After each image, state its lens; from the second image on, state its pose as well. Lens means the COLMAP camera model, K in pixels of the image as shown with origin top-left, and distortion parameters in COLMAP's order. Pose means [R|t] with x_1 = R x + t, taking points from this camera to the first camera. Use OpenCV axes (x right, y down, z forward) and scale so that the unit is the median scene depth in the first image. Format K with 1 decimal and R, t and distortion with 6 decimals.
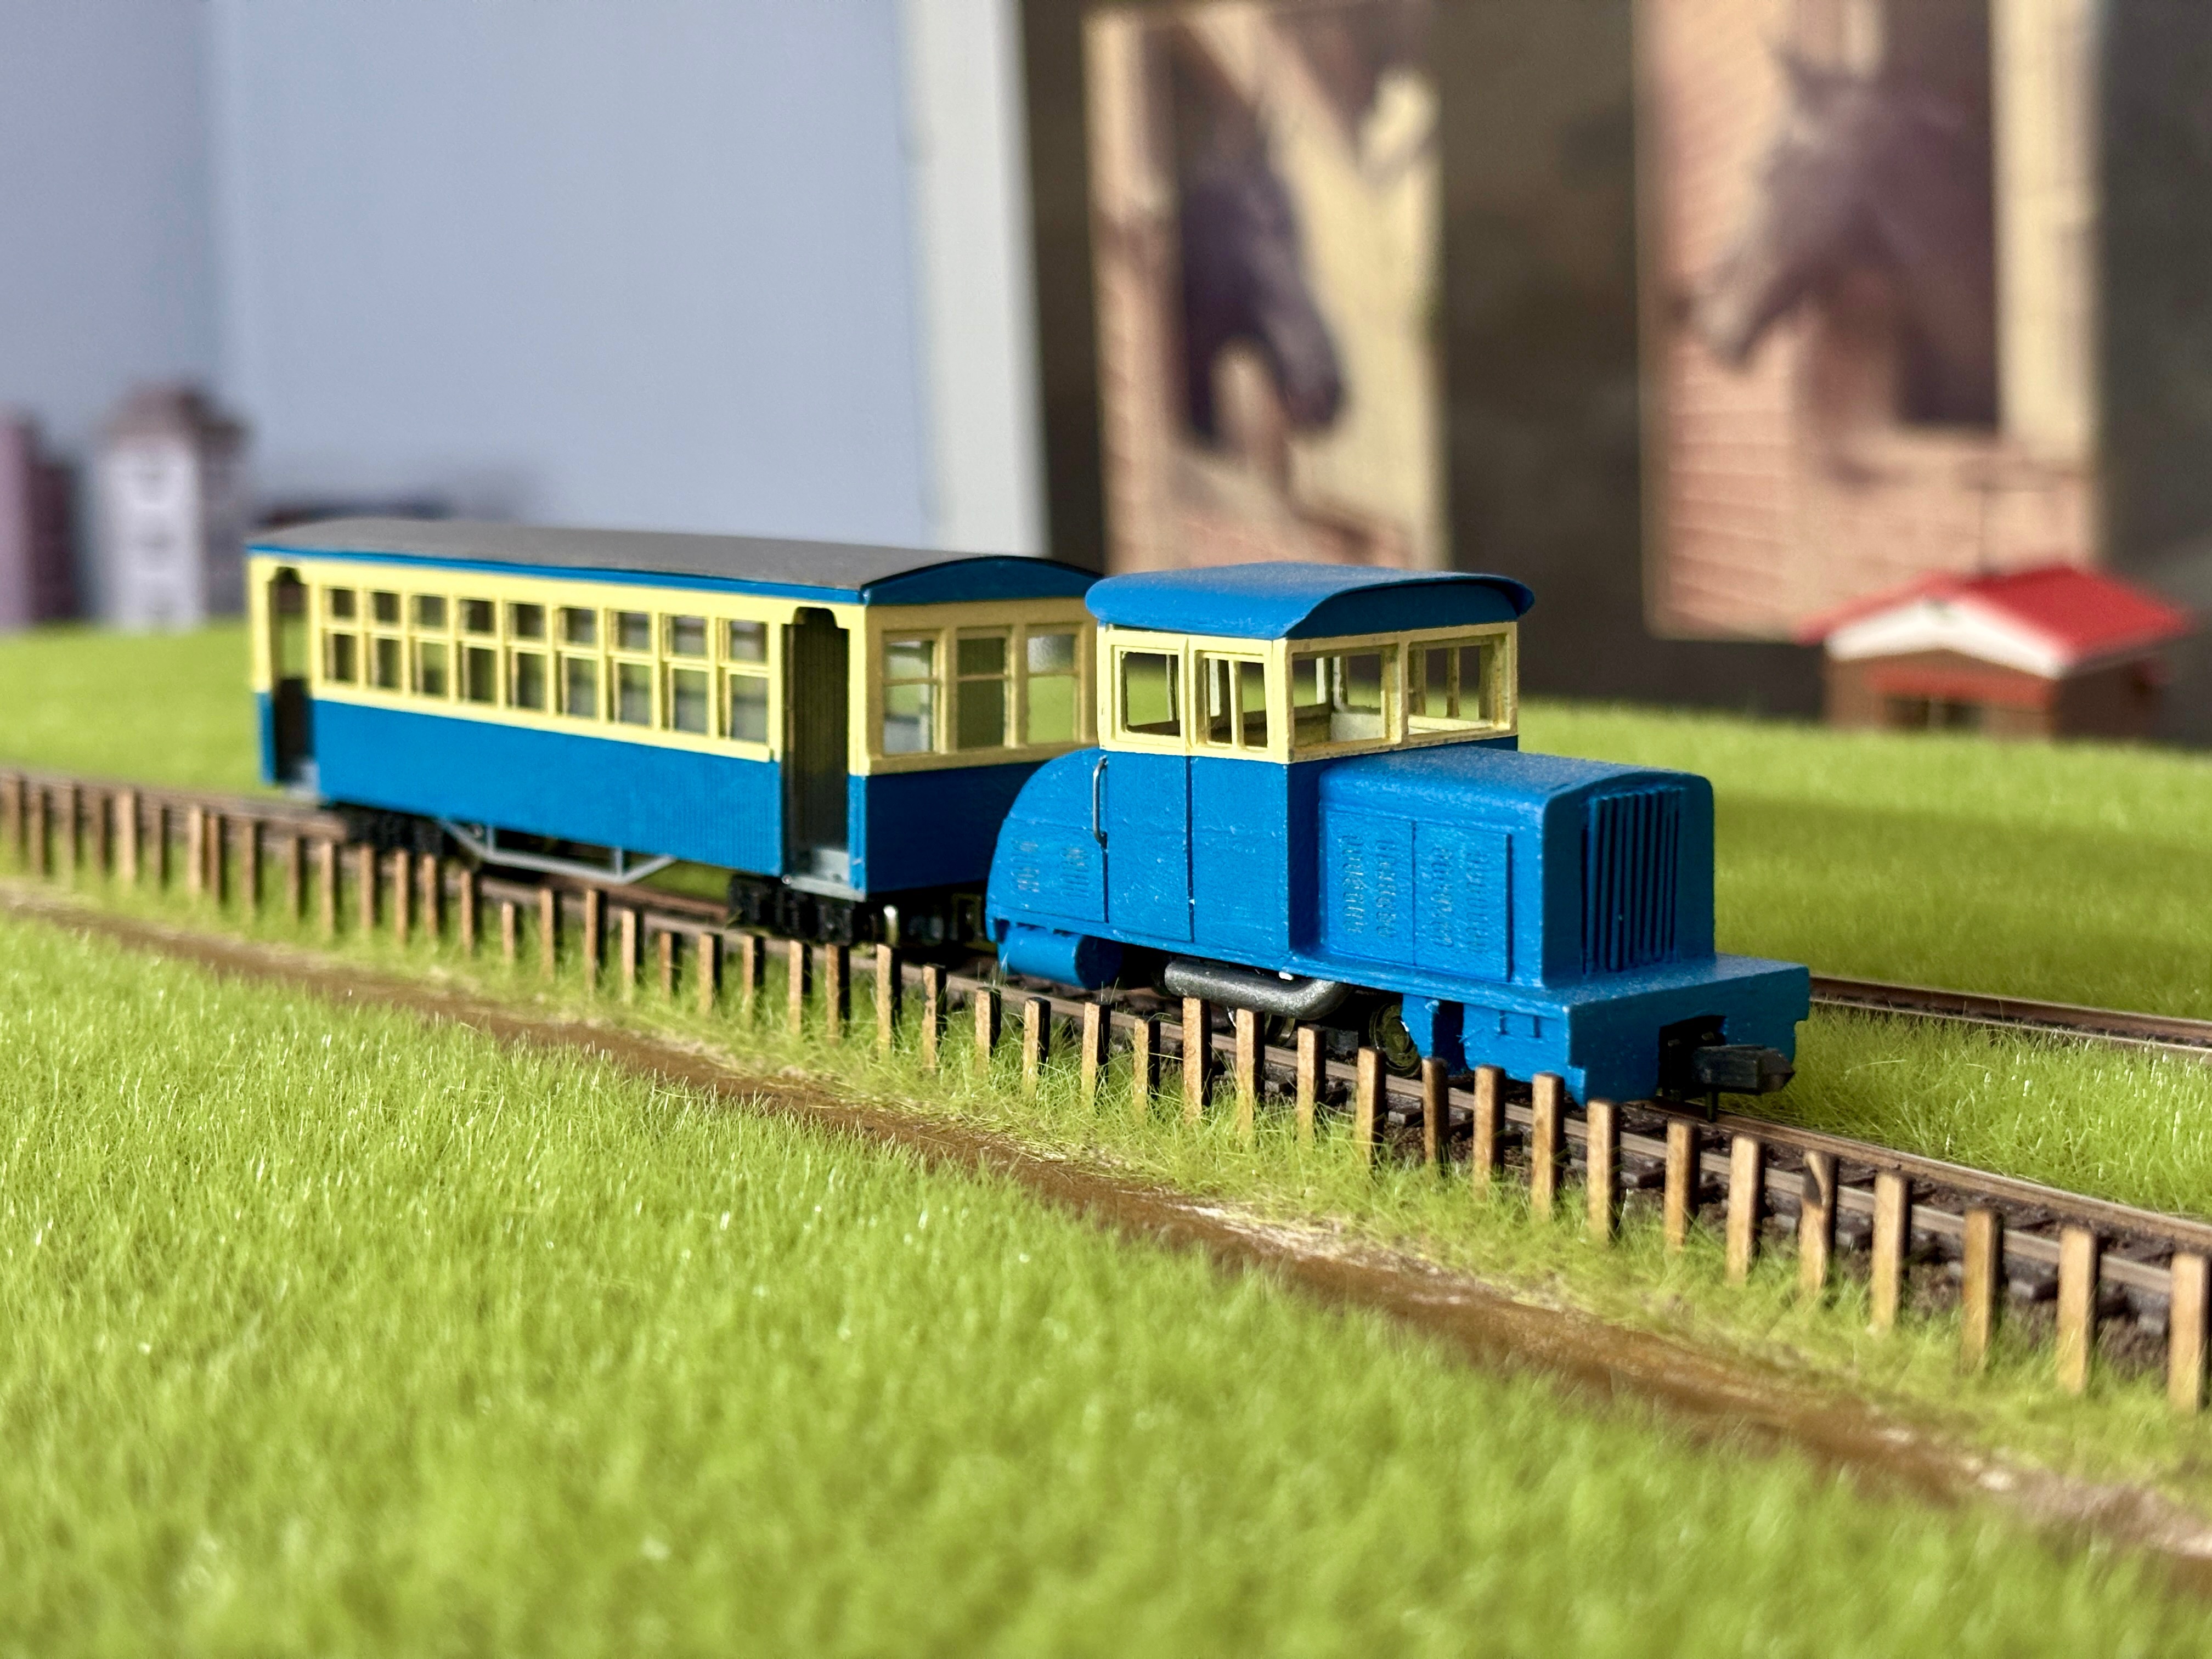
lens RADIAL K [[3314.8, 0, 1106.0], [0, 3314.8, 829.5], [0, 0, 1]] dist [0.386088, -0.019423]
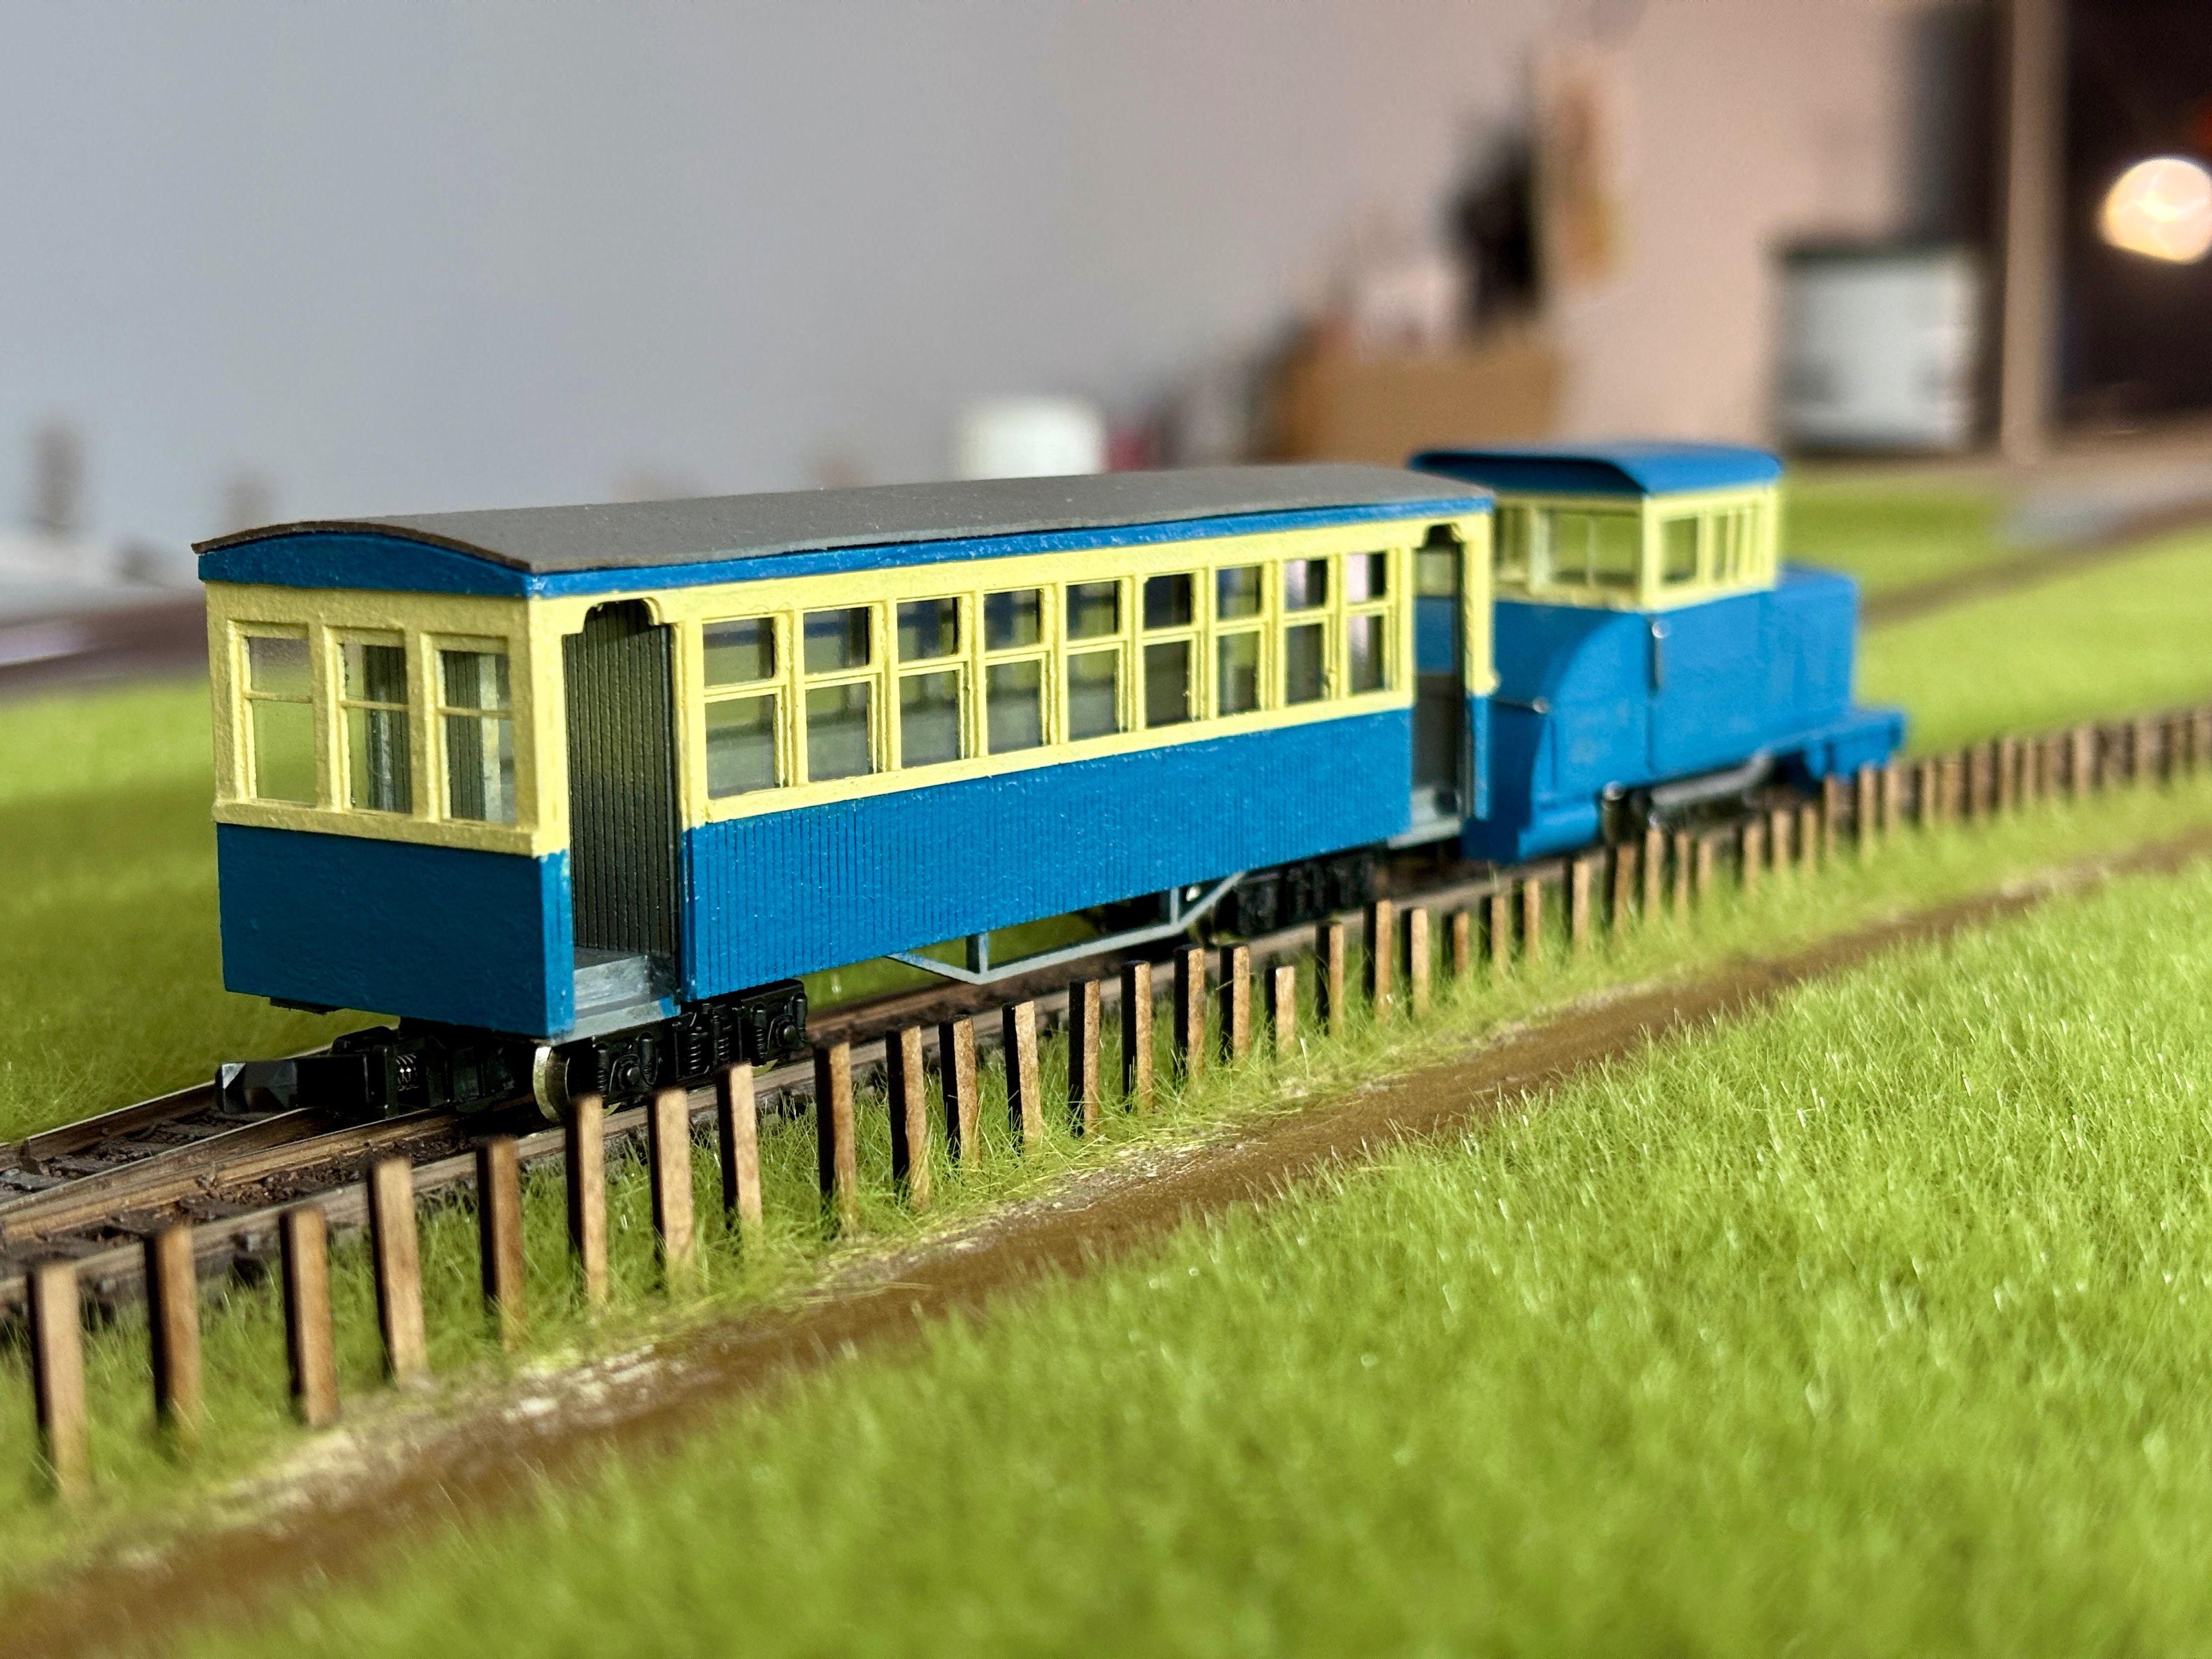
lens RADIAL K [[3314.8, 0, 1106.0], [0, 3314.8, 829.5], [0, 0, 1]] dist [0.386088, -0.019423]
pose [[-0.200627, -0.133865, 0.970479, -0.837740], [0.136879, 0.977073, 0.163071, -0.126991], [-0.970058, 0.165554, -0.177704, 1.090060]]
